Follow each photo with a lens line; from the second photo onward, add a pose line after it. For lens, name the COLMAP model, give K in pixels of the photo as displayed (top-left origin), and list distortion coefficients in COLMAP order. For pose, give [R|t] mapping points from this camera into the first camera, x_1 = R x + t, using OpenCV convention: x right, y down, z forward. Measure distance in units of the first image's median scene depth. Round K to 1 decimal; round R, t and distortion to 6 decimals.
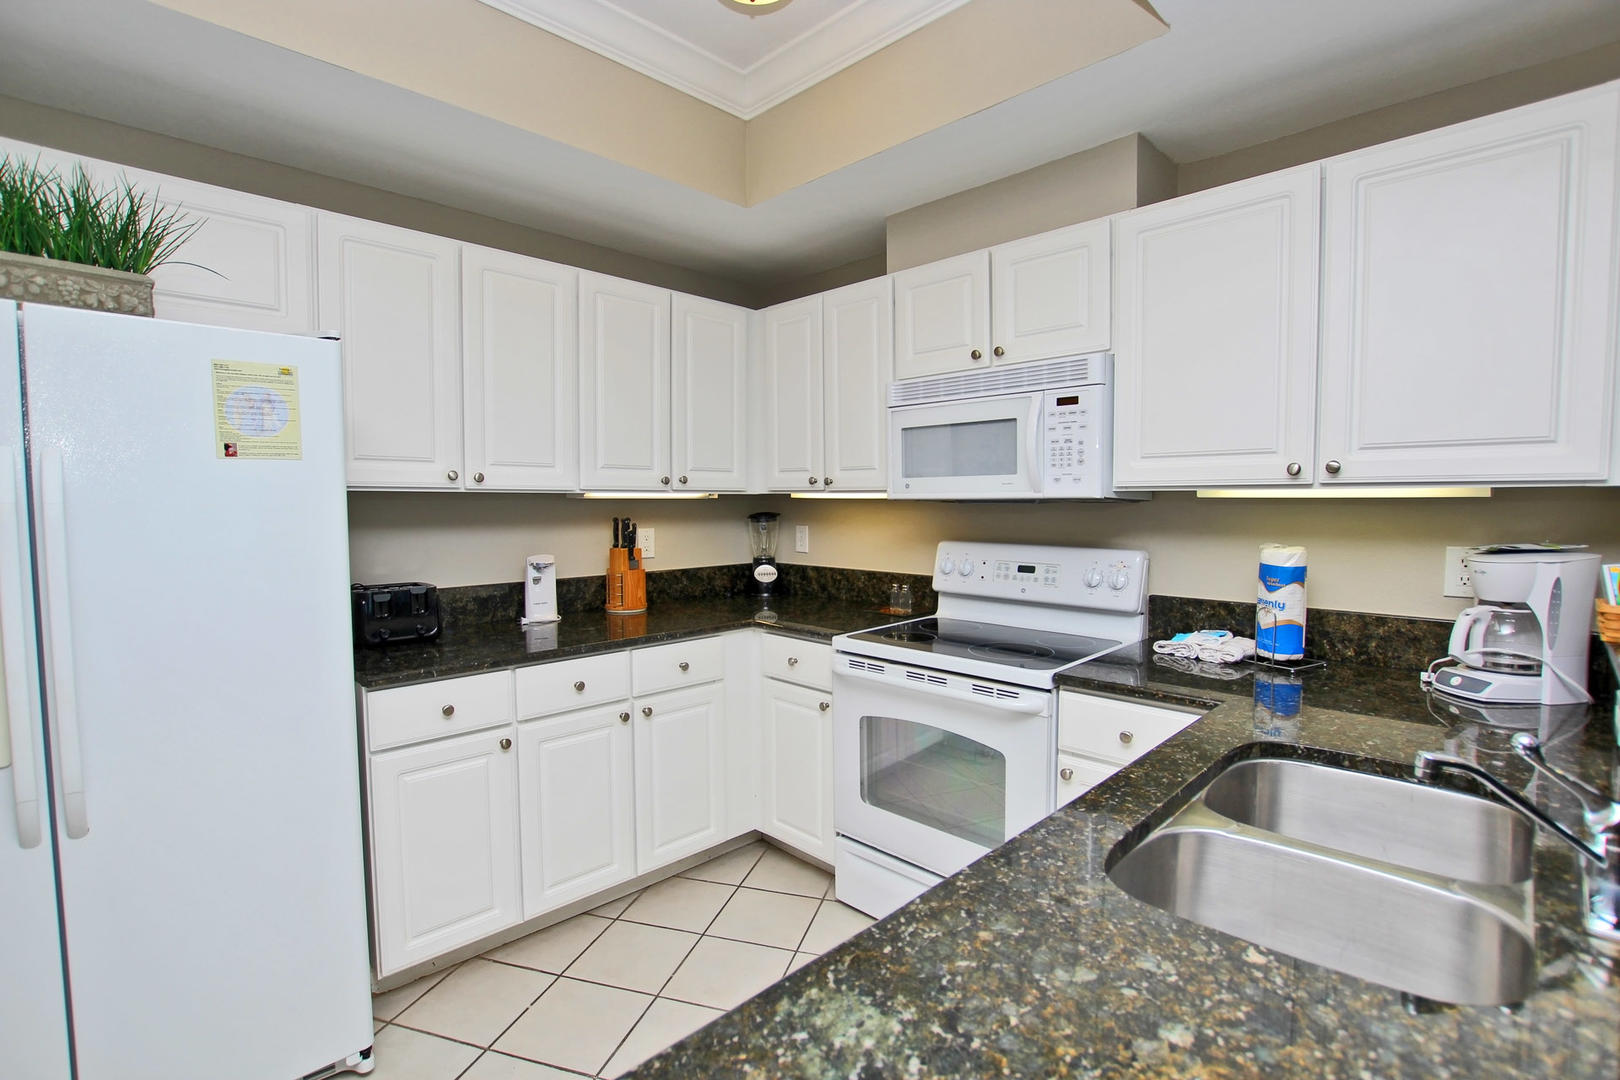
lens RADIAL K [[760.7, 0, 813.5], [0, 760.7, 544.9], [0, 0, 1]] dist [-0.021077, 0.002284]
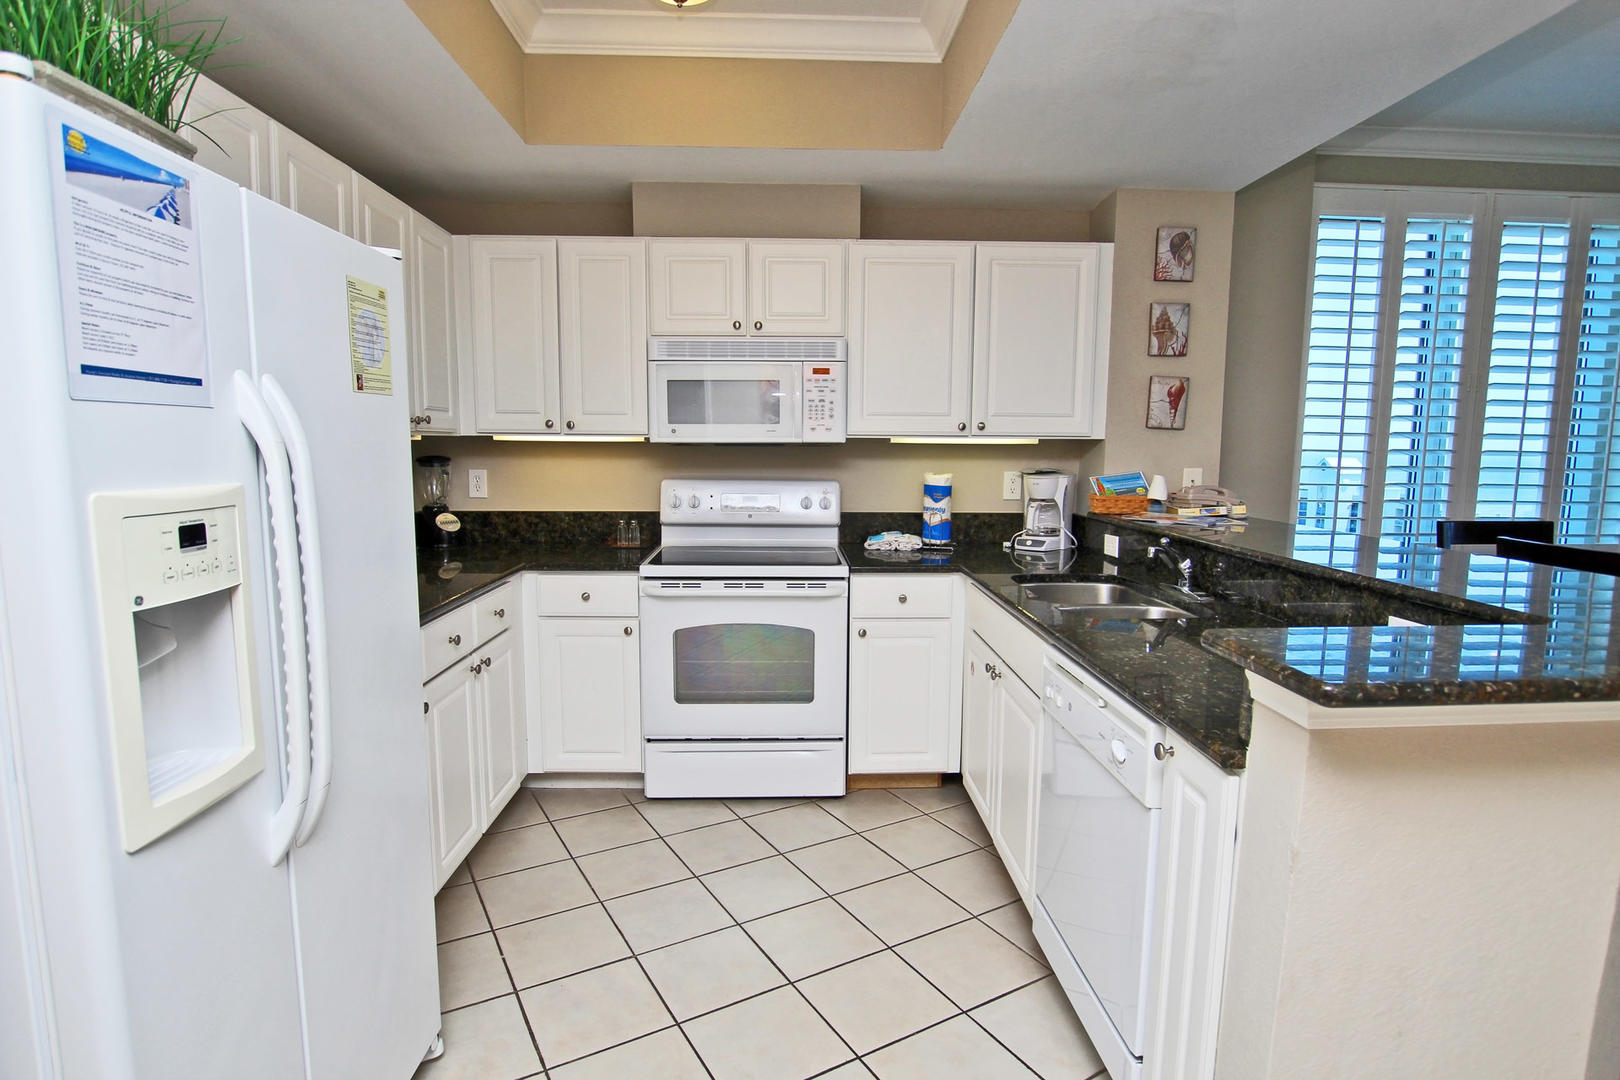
lens RADIAL K [[848.3, 0, 811.1], [0, 848.3, 536.5], [0, 0, 1]] dist [-0.004085, -0.001829]
pose [[0.689668, -0.073172, 0.720420, -0.801031], [0.037141, 0.997146, 0.065723, 0.005945], [-0.723173, -0.018570, 0.690417, -0.047265]]
